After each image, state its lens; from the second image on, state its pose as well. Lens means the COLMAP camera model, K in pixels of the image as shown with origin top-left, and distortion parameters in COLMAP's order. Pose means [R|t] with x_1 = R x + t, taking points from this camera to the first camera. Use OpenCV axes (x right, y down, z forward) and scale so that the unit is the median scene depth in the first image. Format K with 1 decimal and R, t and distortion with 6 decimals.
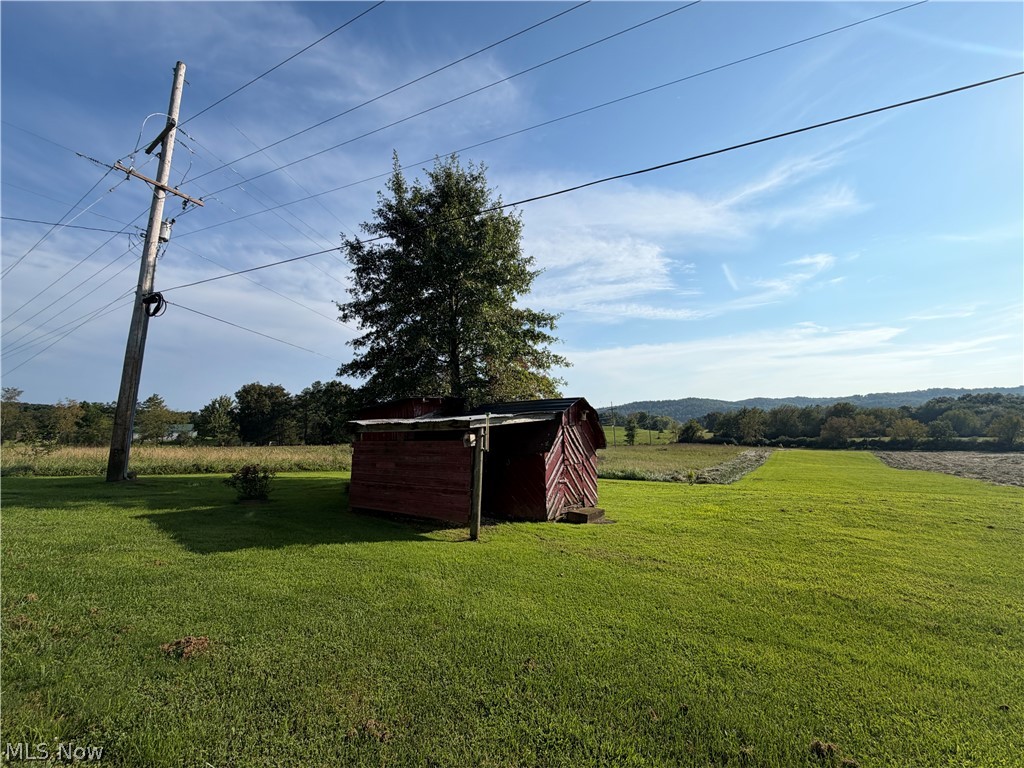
lens RADIAL K [[413.3, 0, 514.4], [0, 413.3, 374.8], [0, 0, 1]] dist [0.000432, -0.000057]
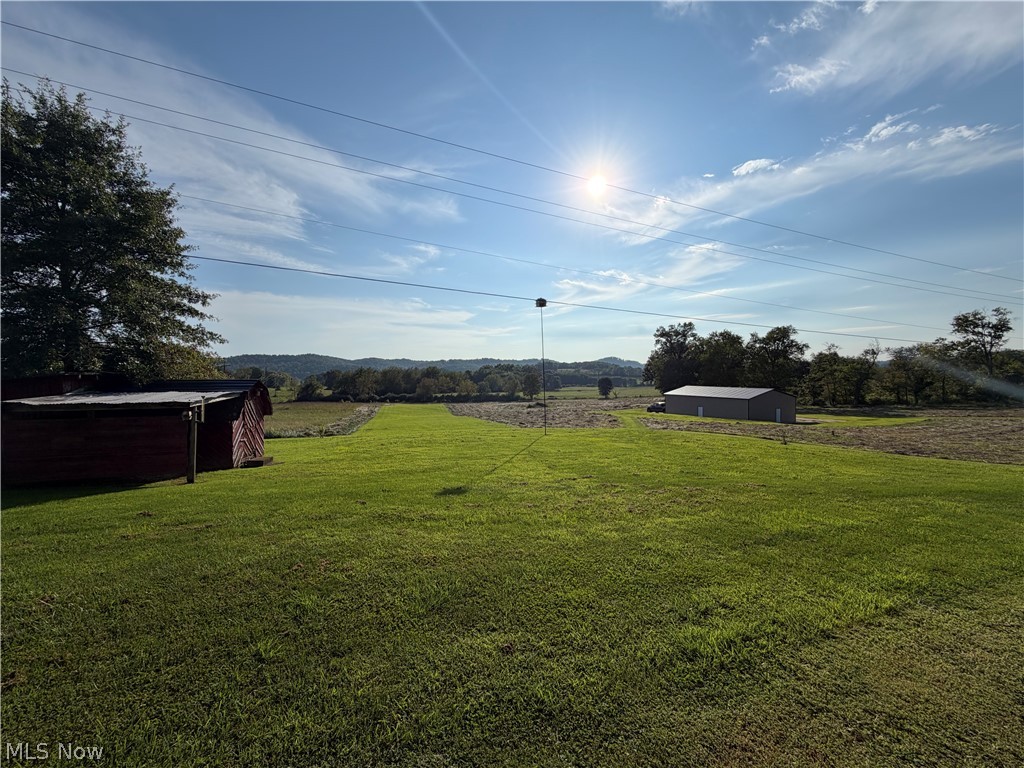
lens RADIAL K [[413.3, 0, 511.1], [0, 413.3, 381.8], [0, 0, 1]] dist [0.000432, -0.000057]
pose [[0.655699, 0.009346, 0.754964, -0.243938], [-0.099796, 0.992223, 0.074392, -0.092218], [-0.748398, -0.124121, 0.651533, -0.394425]]
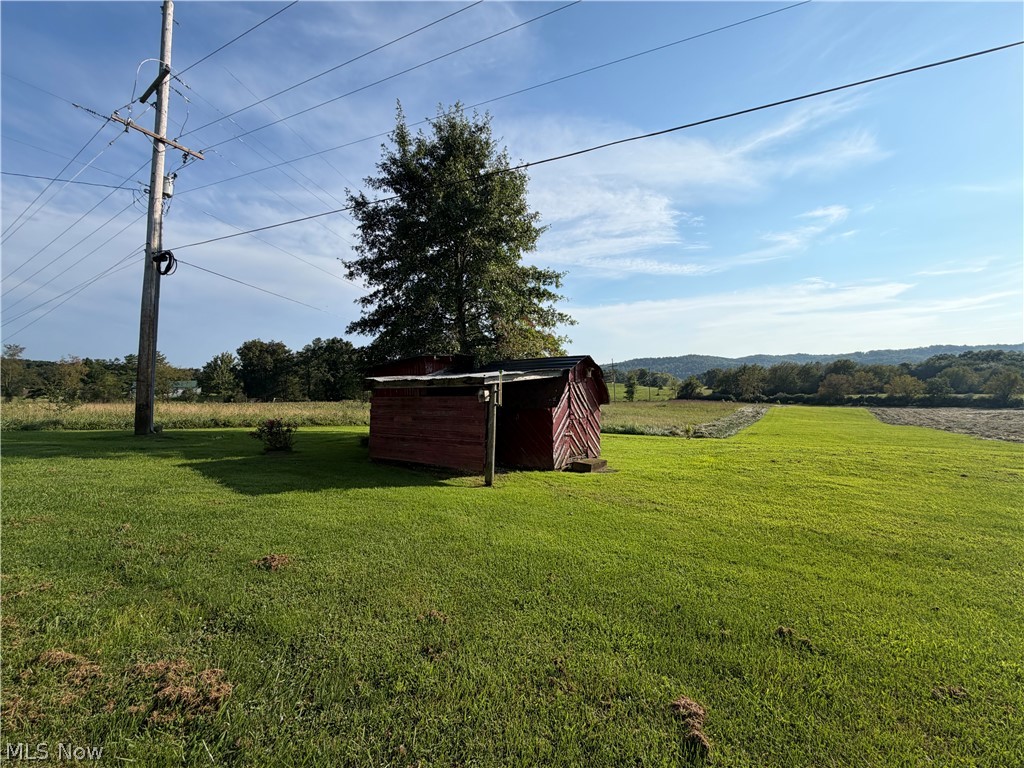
lens RADIAL K [[413.3, 0, 514.4], [0, 413.3, 380.9], [0, 0, 1]] dist [0.000432, -0.000057]
pose [[0.999998, 0.000439, -0.001899, -0.014792], [-0.000211, 0.992925, 0.118744, -0.003900], [0.001938, -0.118744, 0.992923, -0.029919]]
